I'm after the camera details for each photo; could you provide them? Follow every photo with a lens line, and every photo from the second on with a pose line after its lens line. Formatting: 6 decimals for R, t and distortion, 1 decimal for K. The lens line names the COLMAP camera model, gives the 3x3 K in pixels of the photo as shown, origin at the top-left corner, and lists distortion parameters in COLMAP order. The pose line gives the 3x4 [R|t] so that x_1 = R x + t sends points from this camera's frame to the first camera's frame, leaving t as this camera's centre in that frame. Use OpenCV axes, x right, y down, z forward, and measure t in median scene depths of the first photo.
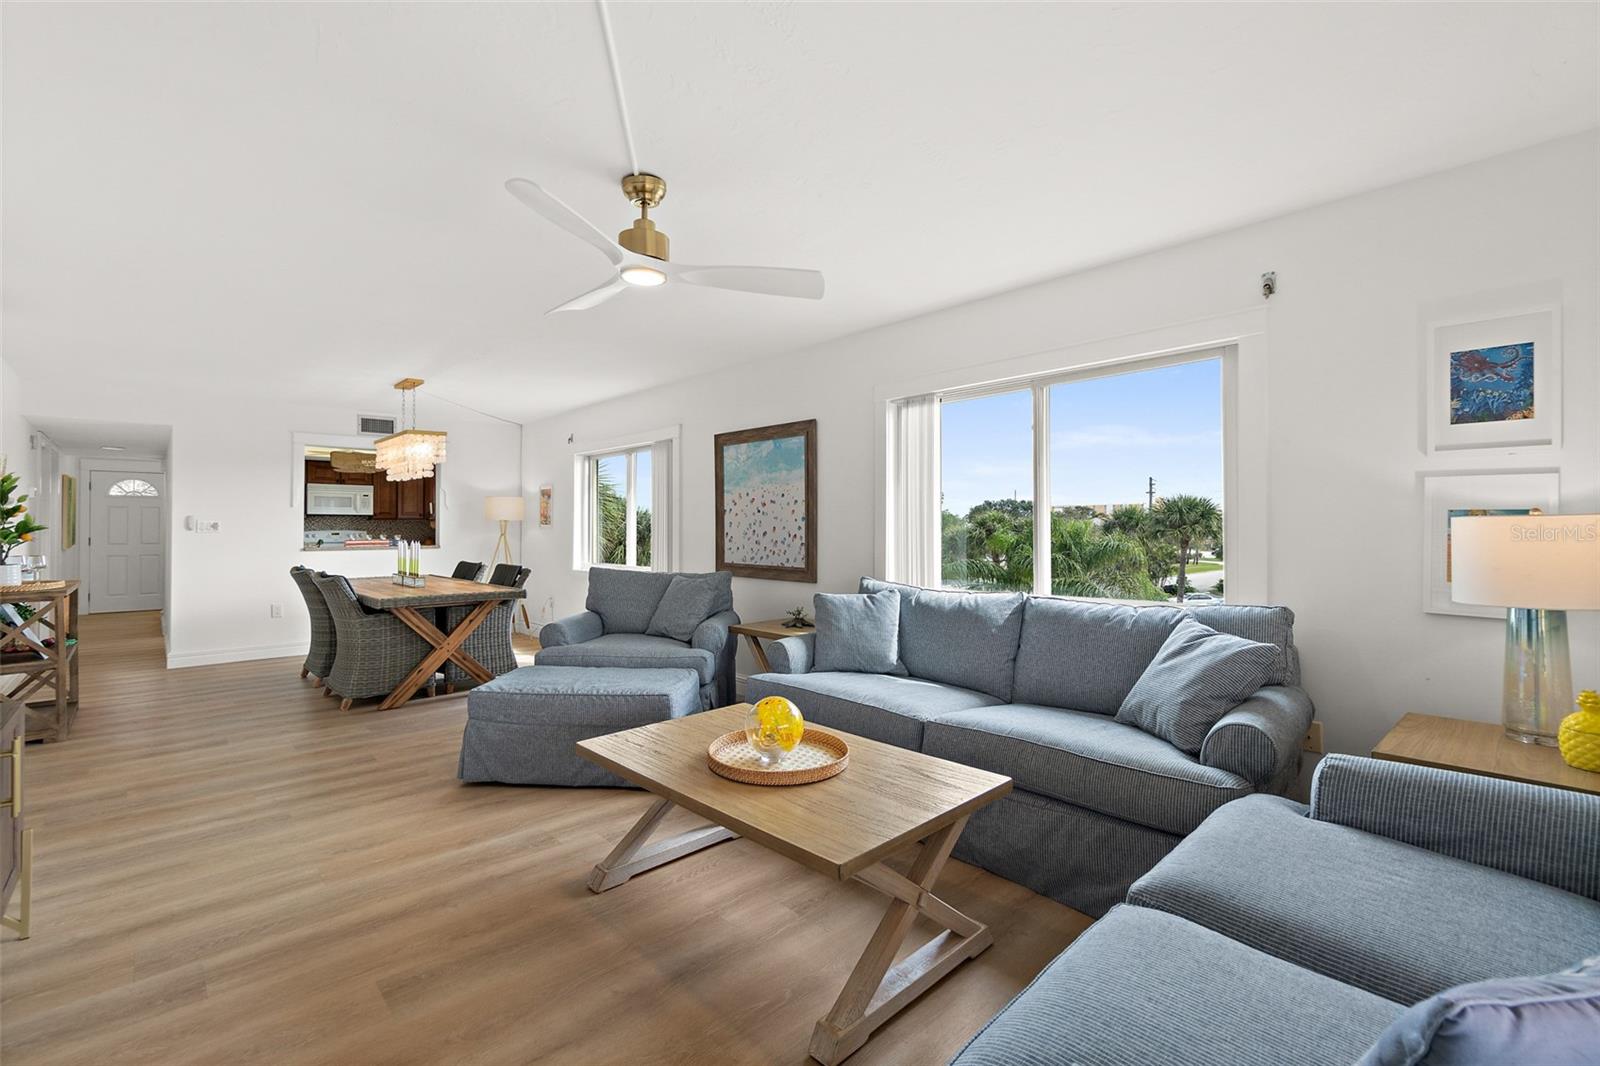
lens RADIAL K [[686.4, 0, 785.5], [0, 686.4, 526.7], [0, 0, 1]] dist [-0.000167, -0.000347]
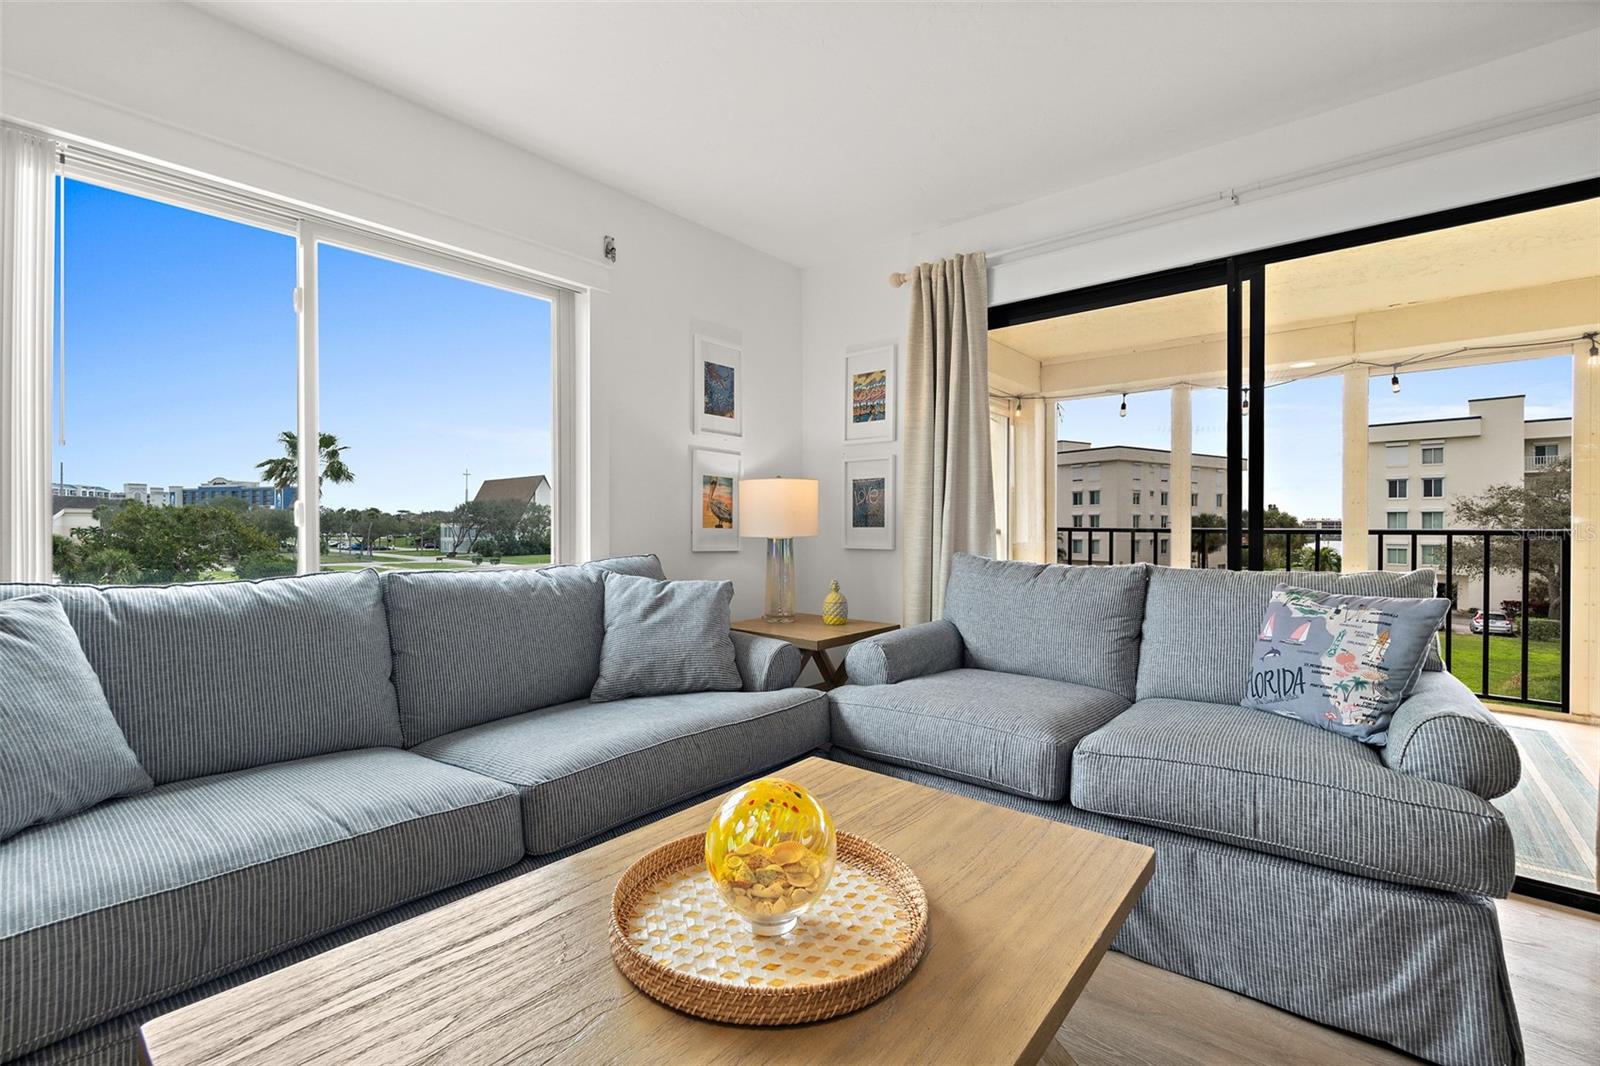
lens RADIAL K [[695.8, 0, 796.6], [0, 695.8, 525.1], [0, 0, 1]] dist [-0.002655, -0.000324]
pose [[-0.103802, 0.002631, 0.994595, -0.220159], [-0.006526, 0.999973, -0.003327, 0.039630], [-0.994577, -0.006836, -0.103782, 0.486197]]
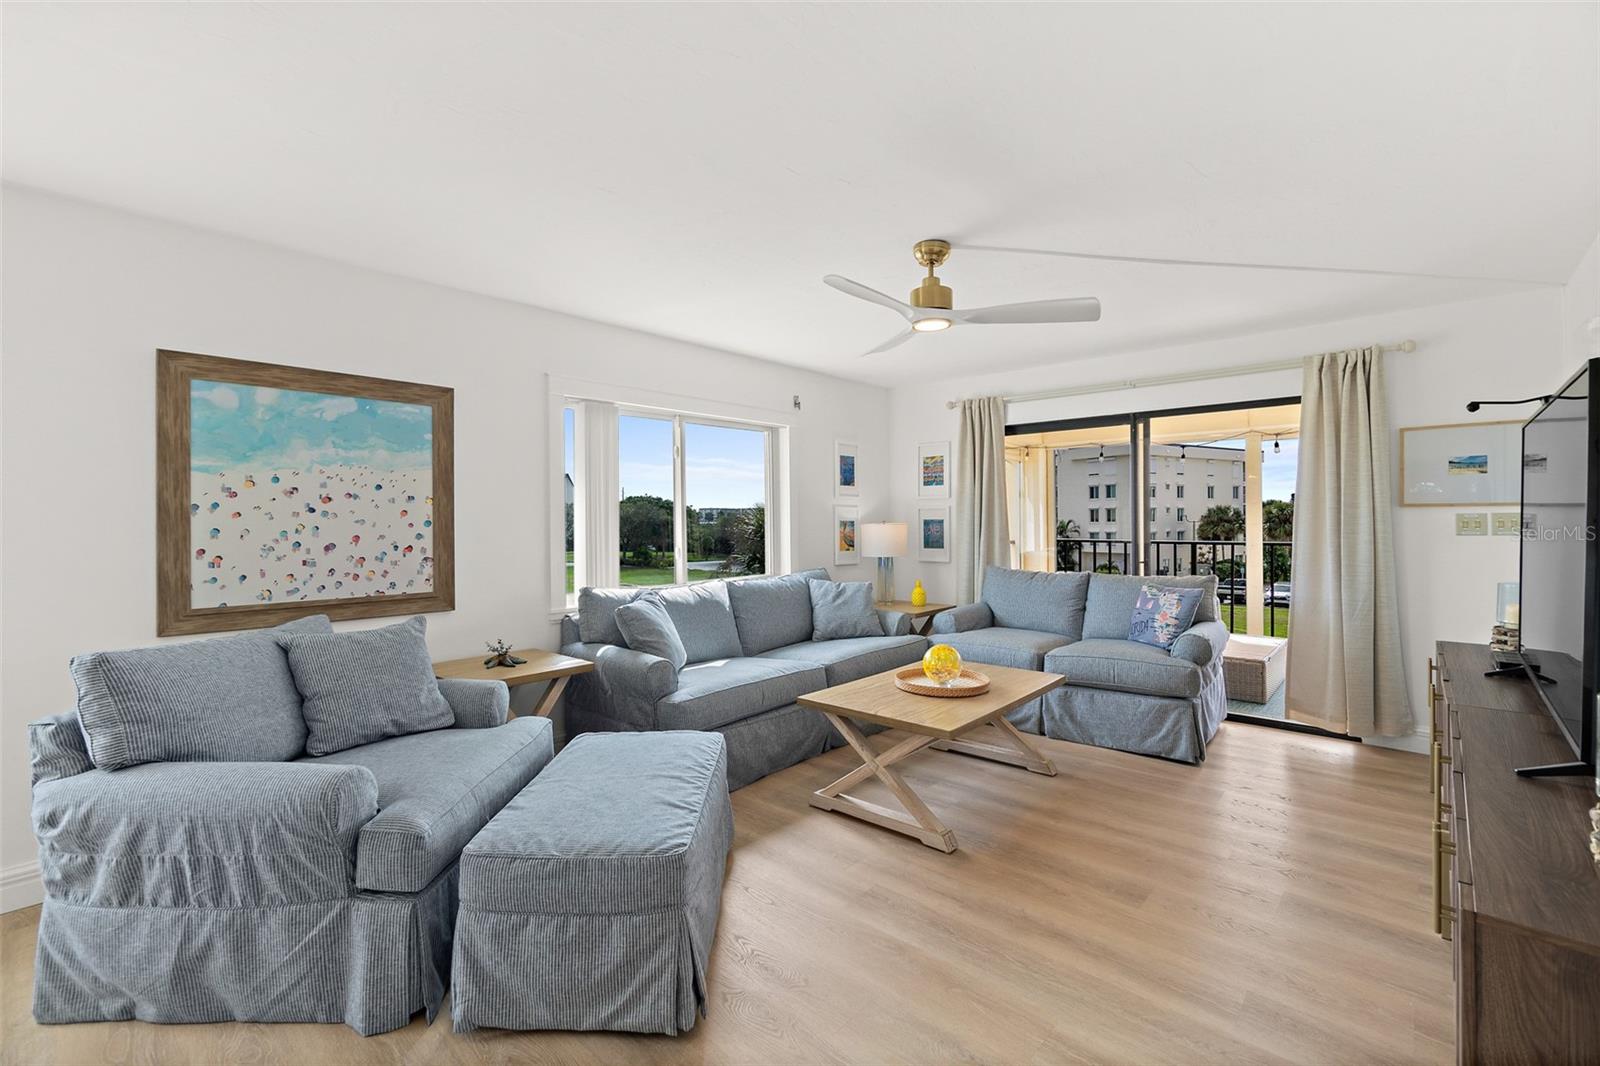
lens RADIAL K [[686.4, 0, 785.5], [0, 686.4, 526.7], [0, 0, 1]] dist [-0.000167, -0.000347]
pose [[-0.062065, -0.006128, 0.998053, -0.705292], [0.005885, 0.999962, 0.006505, -0.010255], [-0.998055, 0.006277, -0.062026, 0.675997]]
